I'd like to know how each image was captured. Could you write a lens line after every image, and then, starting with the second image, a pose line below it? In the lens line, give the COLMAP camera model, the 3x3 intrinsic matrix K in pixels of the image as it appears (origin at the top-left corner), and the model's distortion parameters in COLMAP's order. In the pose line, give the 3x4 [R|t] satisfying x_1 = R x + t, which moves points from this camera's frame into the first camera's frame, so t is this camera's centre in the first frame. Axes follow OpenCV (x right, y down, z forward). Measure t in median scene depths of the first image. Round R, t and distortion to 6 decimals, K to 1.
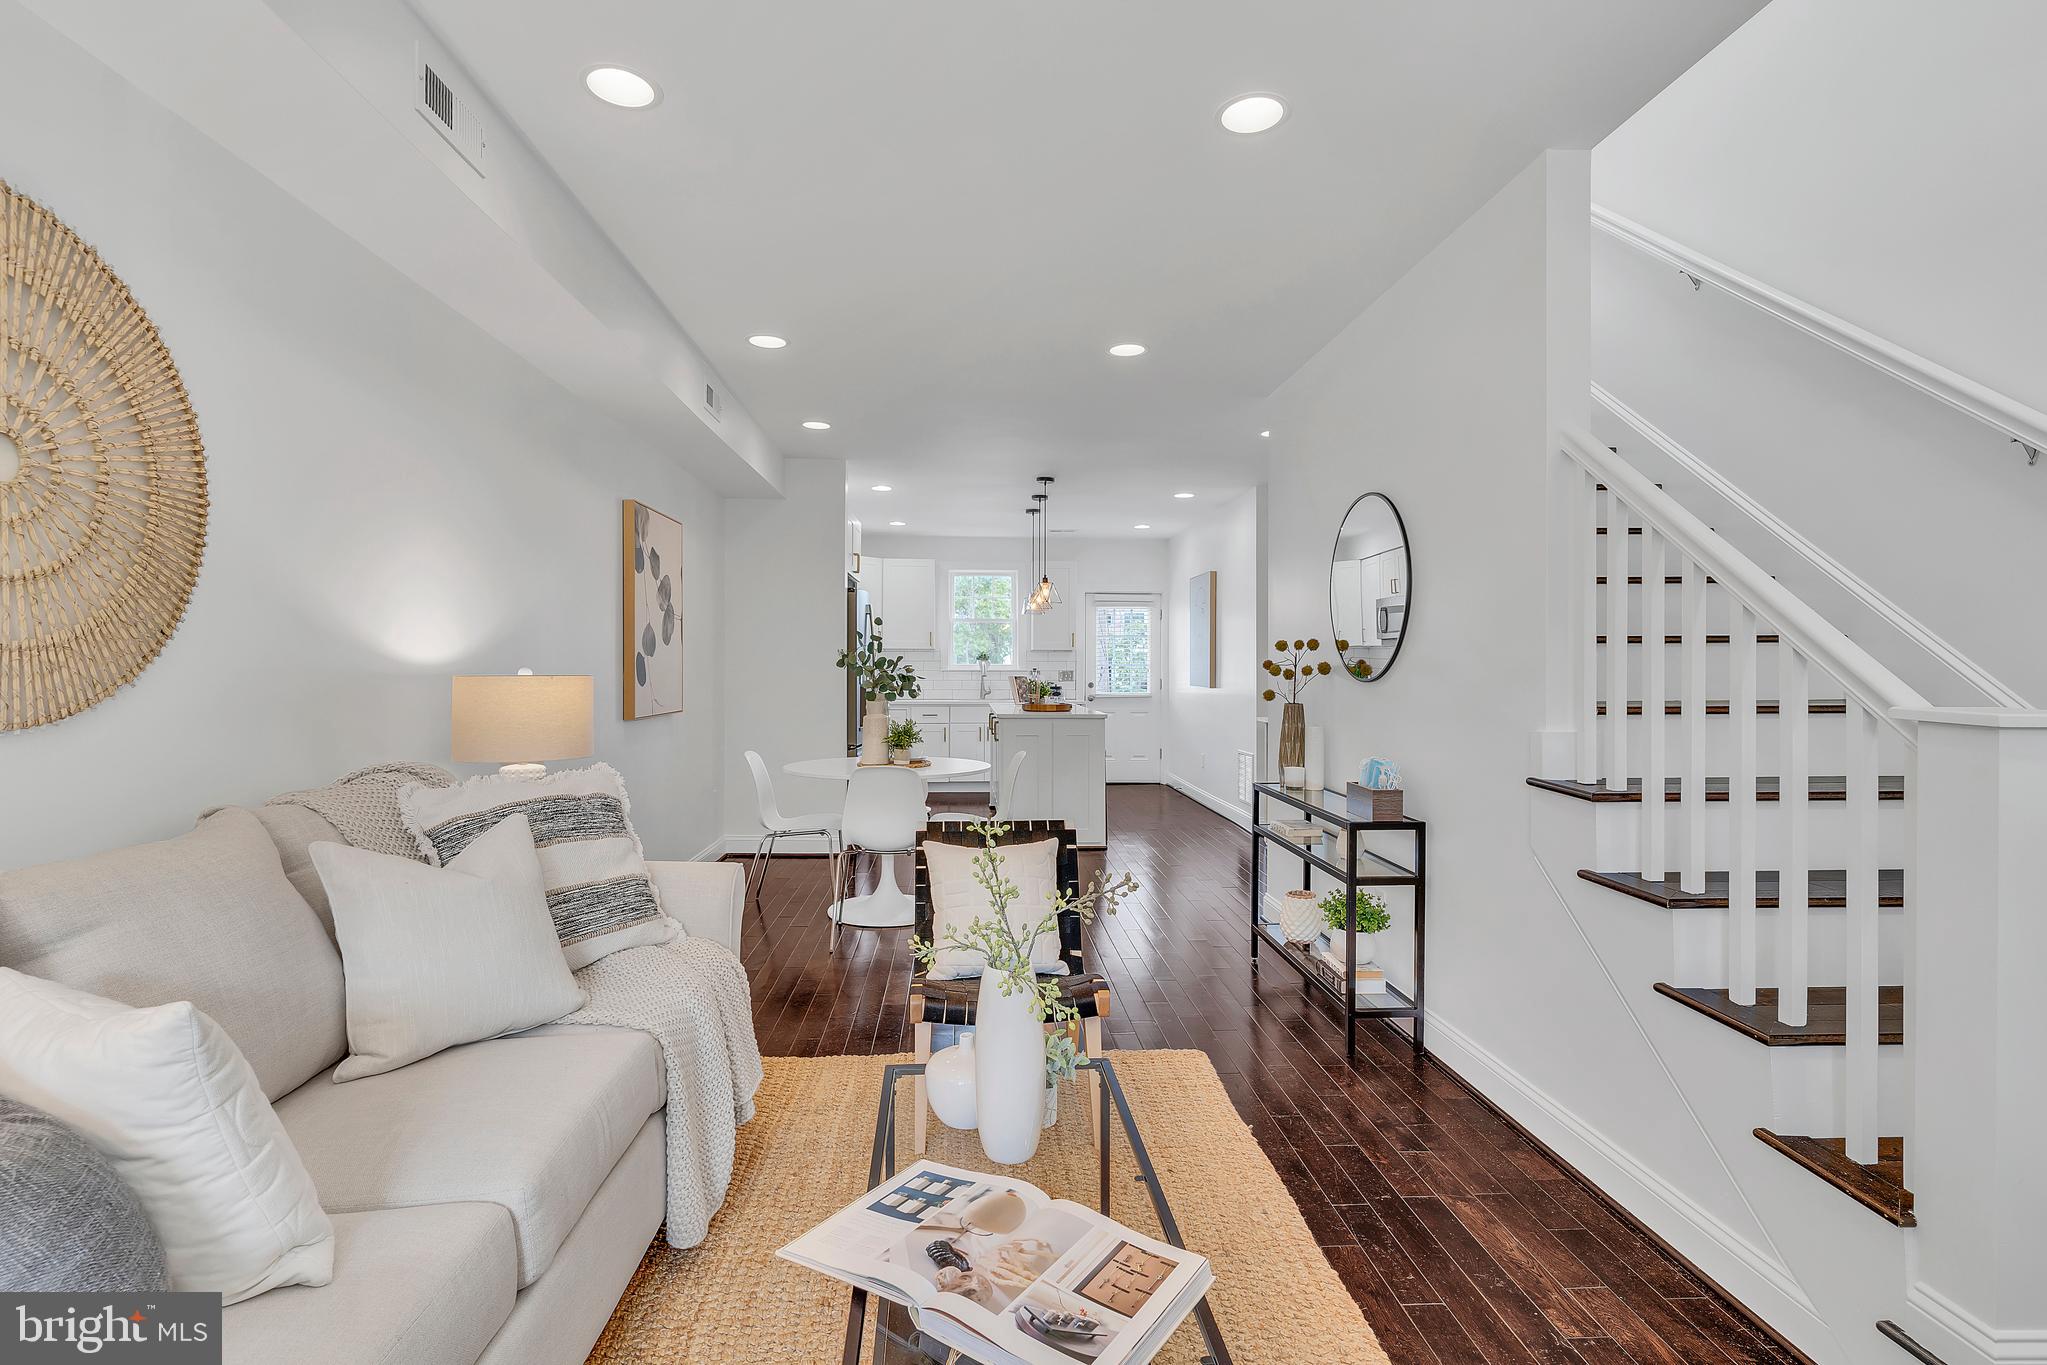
lens RADIAL K [[991.3, 0, 1017.4], [0, 991.3, 674.0], [0, 0, 1]] dist [0.002547, 0.000311]
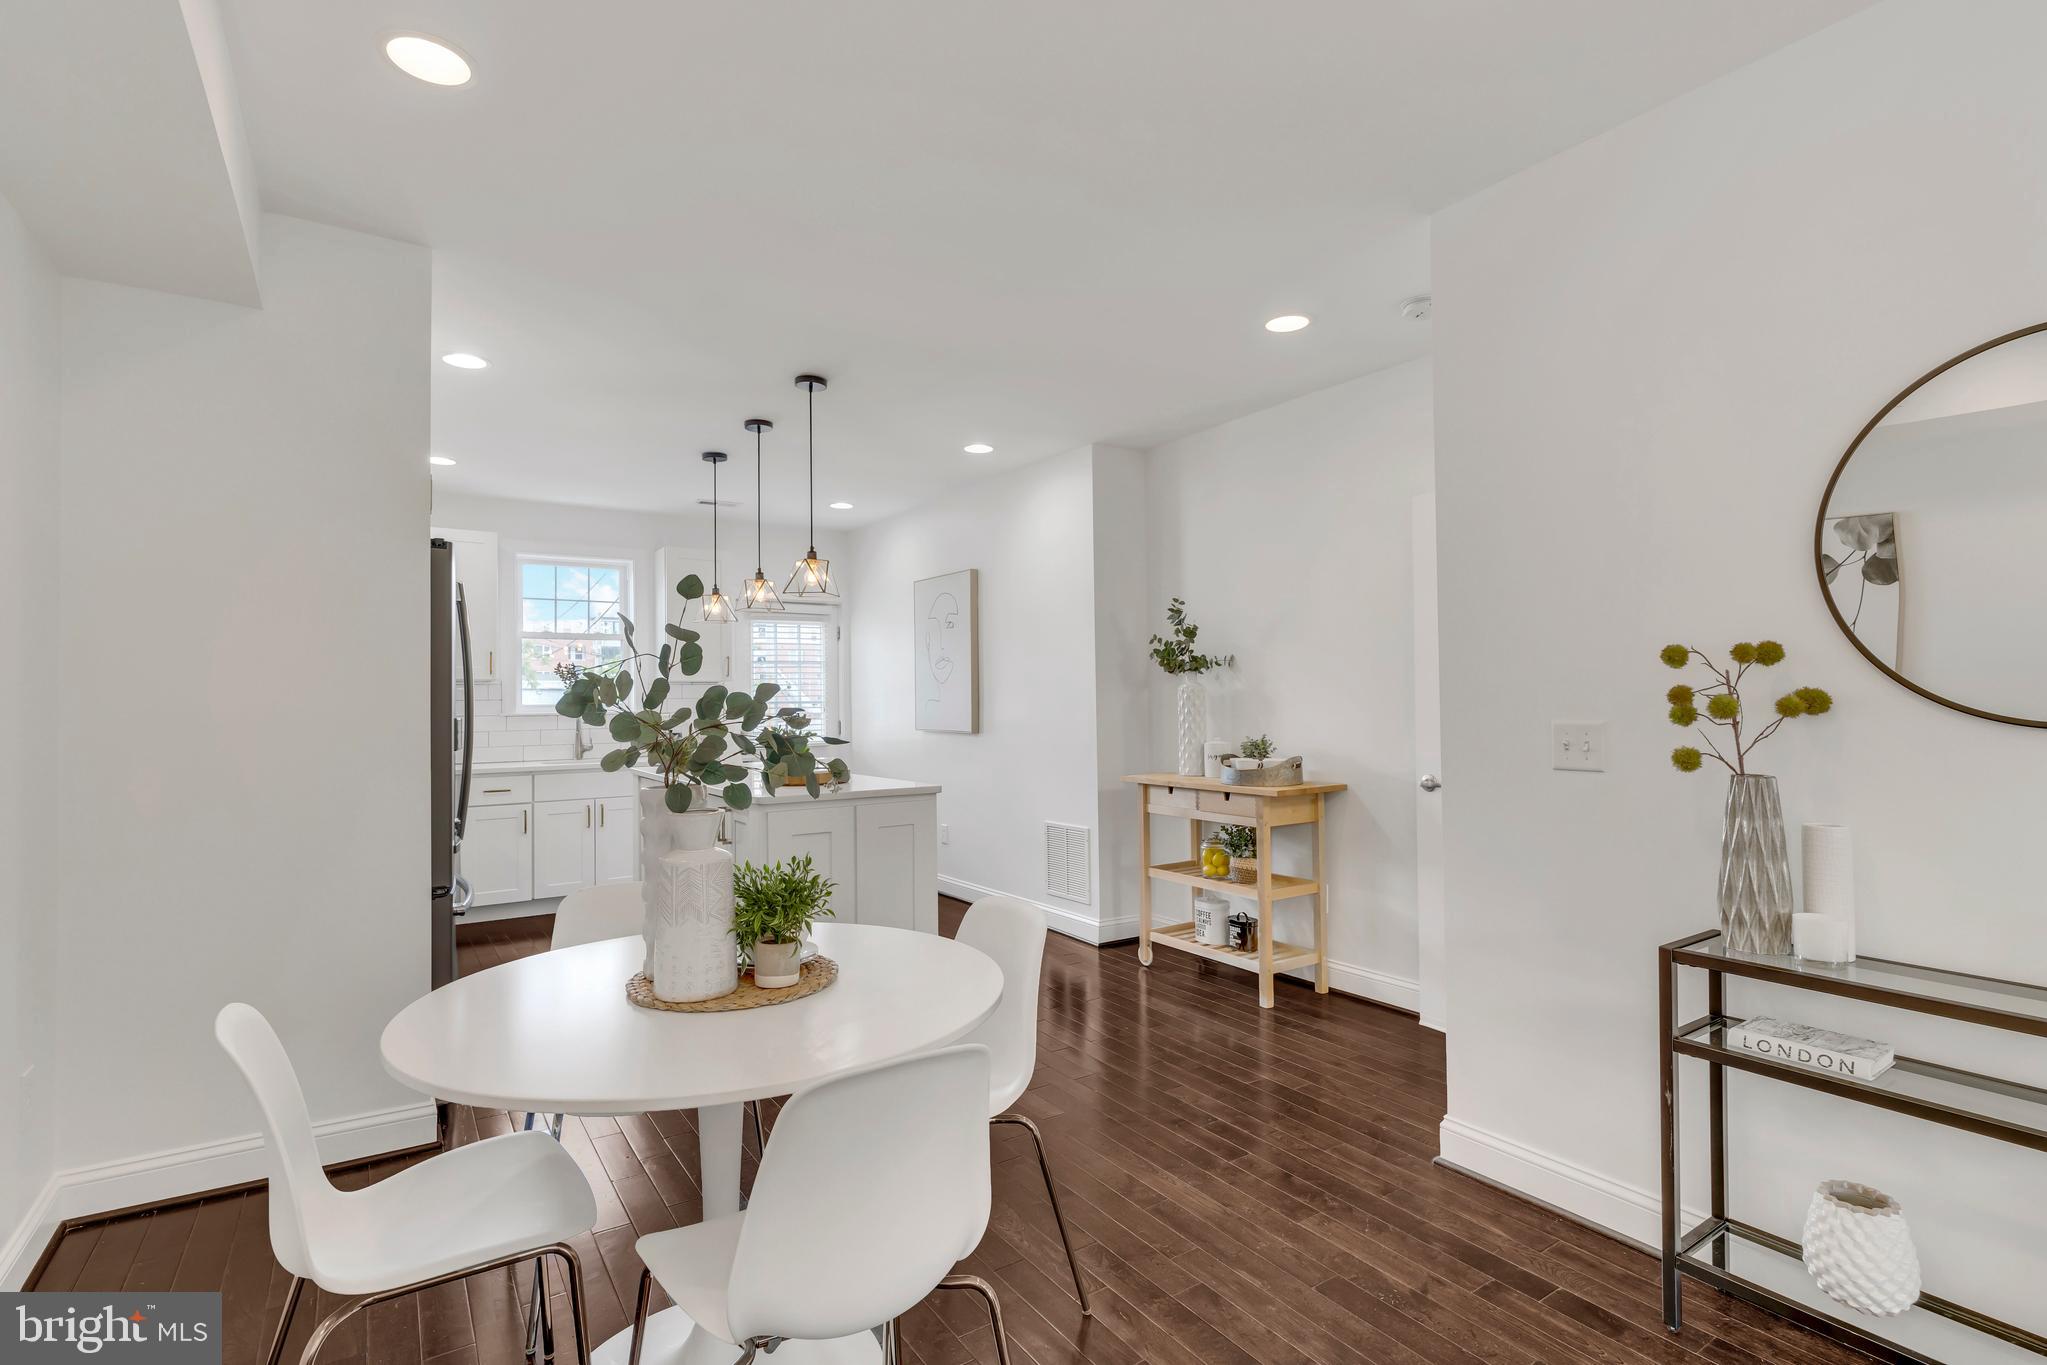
lens RADIAL K [[968.4, 0, 1023.6], [0, 968.4, 689.8], [0, 0, 1]] dist [0.000262, -0.000194]
pose [[0.861911, -0.007491, 0.507004, -0.212581], [0.018428, 0.999693, -0.016557, -0.008032], [-0.506725, 0.023614, 0.861784, 0.643042]]
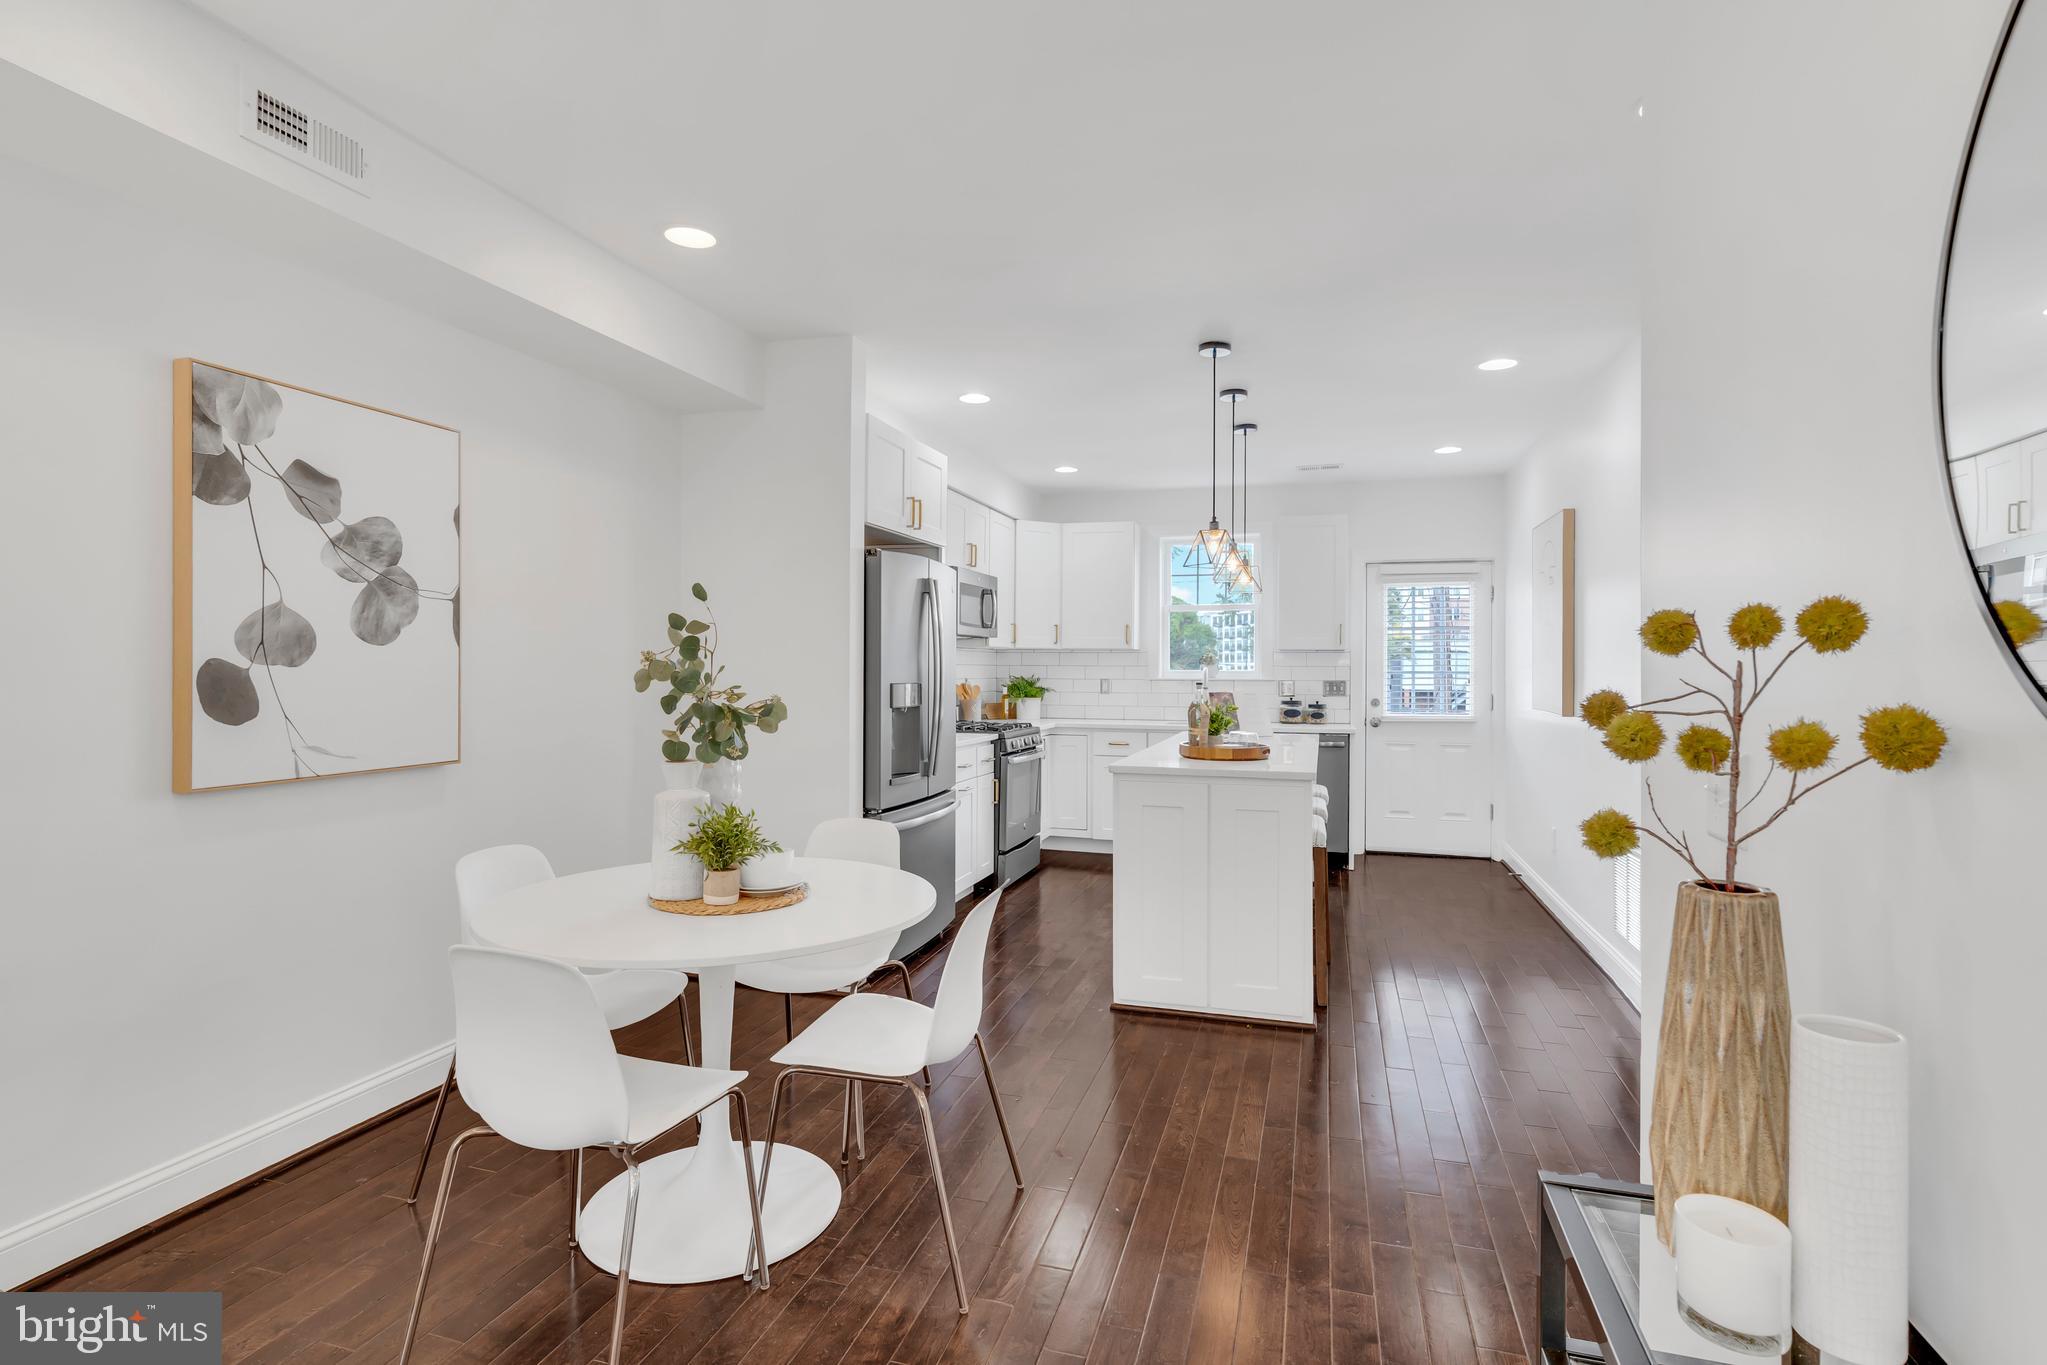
lens RADIAL K [[1009.8, 0, 1018.1], [0, 1009.8, 666.7], [0, 0, 1]] dist [0.001859, 0.000173]
pose [[0.939567, 0.000977, -0.342364, 0.169859], [-0.003545, 0.999970, -0.006874, -0.014926], [0.342347, 0.007672, 0.939542, 0.601294]]
